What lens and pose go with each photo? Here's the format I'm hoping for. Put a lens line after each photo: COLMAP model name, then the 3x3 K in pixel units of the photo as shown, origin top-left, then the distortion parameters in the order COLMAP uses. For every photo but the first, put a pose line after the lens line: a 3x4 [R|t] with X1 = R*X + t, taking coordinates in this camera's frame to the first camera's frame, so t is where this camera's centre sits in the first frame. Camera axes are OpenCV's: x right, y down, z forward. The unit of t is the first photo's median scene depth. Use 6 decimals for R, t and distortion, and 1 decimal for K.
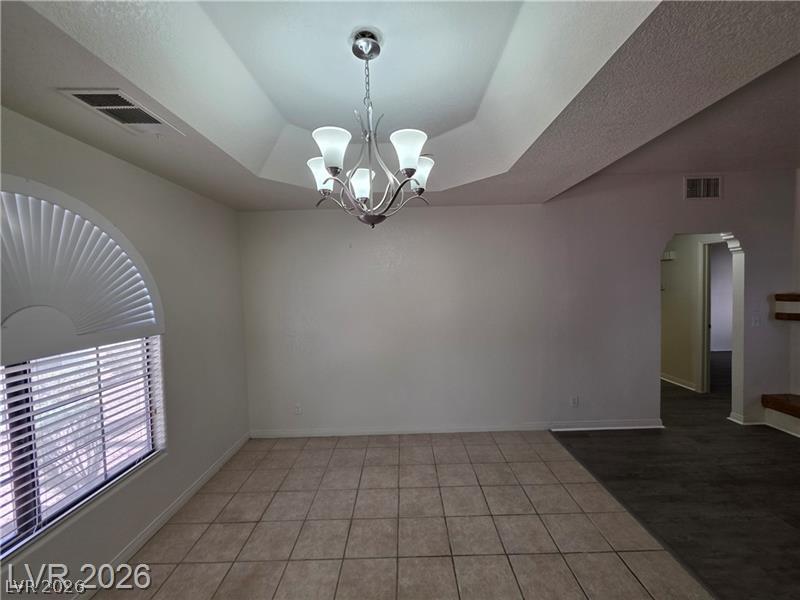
lens RADIAL K [[321.1, 0, 404.5], [0, 321.1, 297.8], [0, 0, 1]] dist [0.004640, -0.000898]
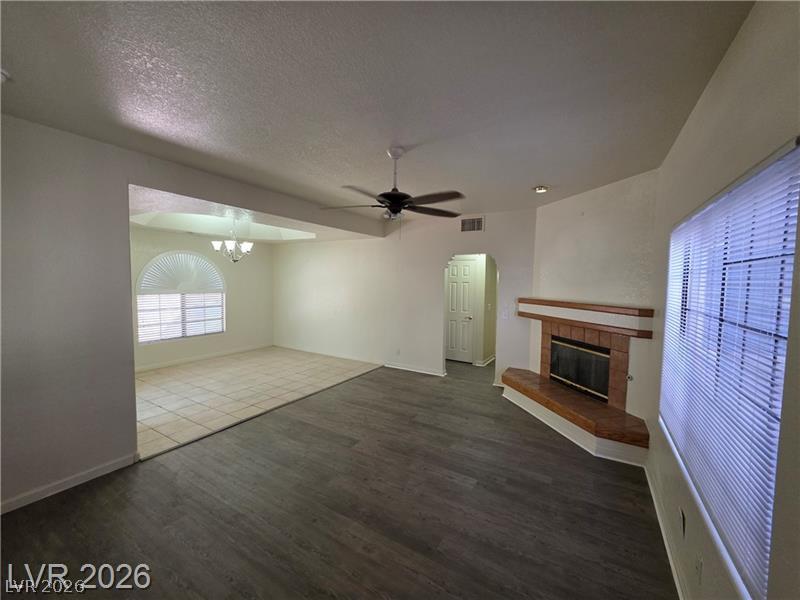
lens RADIAL K [[321.1, 0, 403.1], [0, 321.1, 299.2], [0, 0, 1]] dist [0.004640, -0.000898]
pose [[0.855322, 0.071754, -0.513104, 1.967412], [-0.059553, 0.997415, 0.040211, -0.041212], [0.514663, -0.003836, 0.857384, -0.637072]]
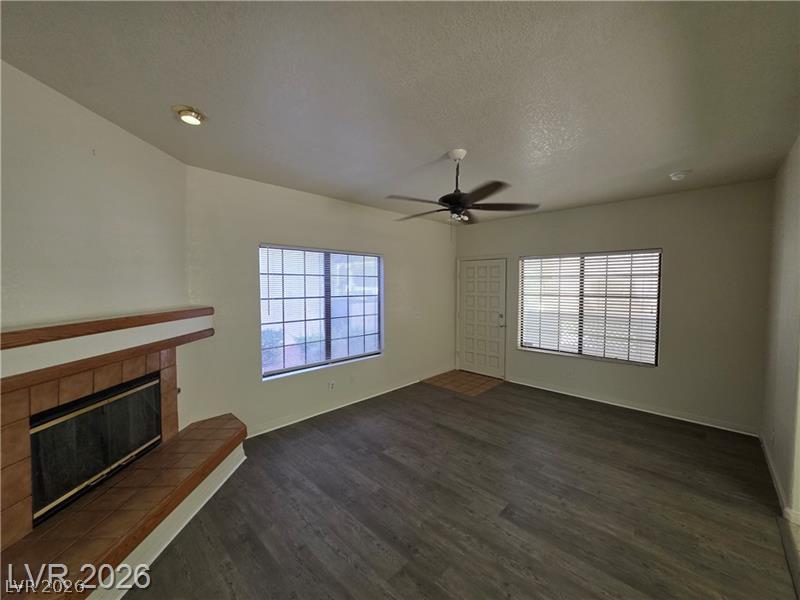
lens RADIAL K [[321.1, 0, 405.4], [0, 321.1, 298.9], [0, 0, 1]] dist [0.004640, -0.000898]
pose [[-0.718771, -0.001933, 0.695244, 0.751646], [0.047933, 0.997479, 0.052328, -0.069614], [-0.693593, 0.070937, -0.716866, 1.176608]]
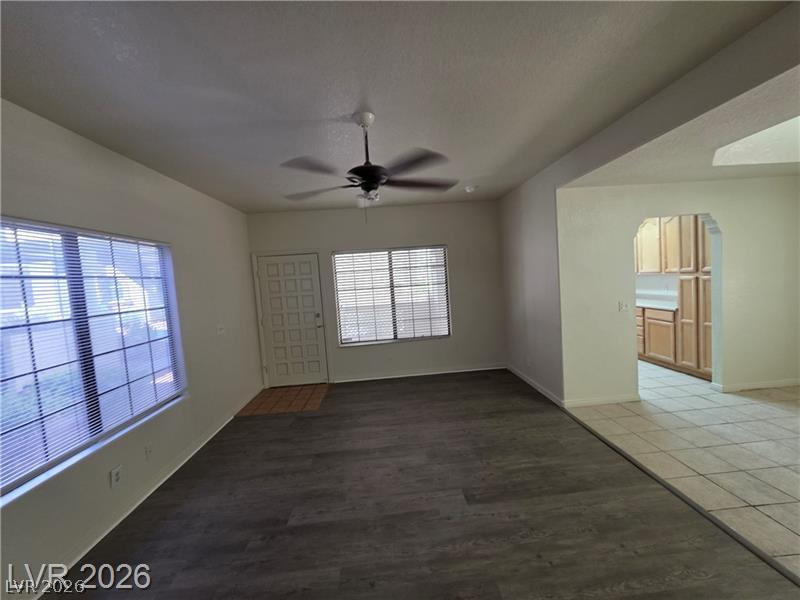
lens RADIAL K [[321.1, 0, 406.8], [0, 321.1, 298.4], [0, 0, 1]] dist [0.004640, -0.000898]
pose [[-0.993066, 0.100284, -0.061340, 1.355181], [0.093575, 0.990178, 0.103885, -0.072880], [0.071155, 0.097425, -0.992696, 1.200032]]
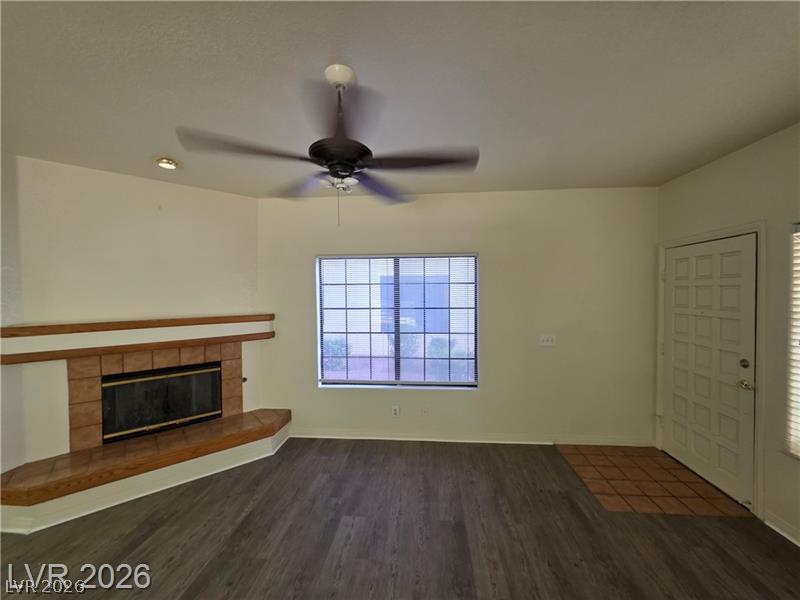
lens RADIAL K [[321.1, 0, 405.8], [0, 321.1, 299.6], [0, 0, 1]] dist [0.004640, -0.000898]
pose [[0.079453, 0.005555, 0.996823, 0.749428], [0.042734, 0.999046, -0.008974, -0.036873], [-0.995922, 0.043312, 0.079140, 0.108481]]
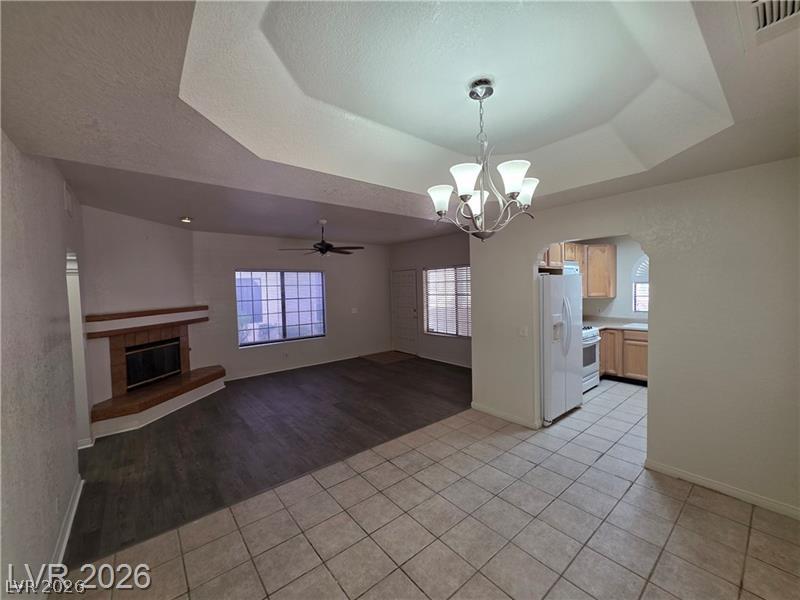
lens RADIAL K [[321.1, 0, 404.1], [0, 321.1, 298.4], [0, 0, 1]] dist [0.004640, -0.000898]
pose [[-0.636619, 0.018303, 0.770961, -0.489213], [0.073418, 0.996616, 0.036964, -0.043665], [-0.767676, 0.080134, -0.635809, 1.185083]]
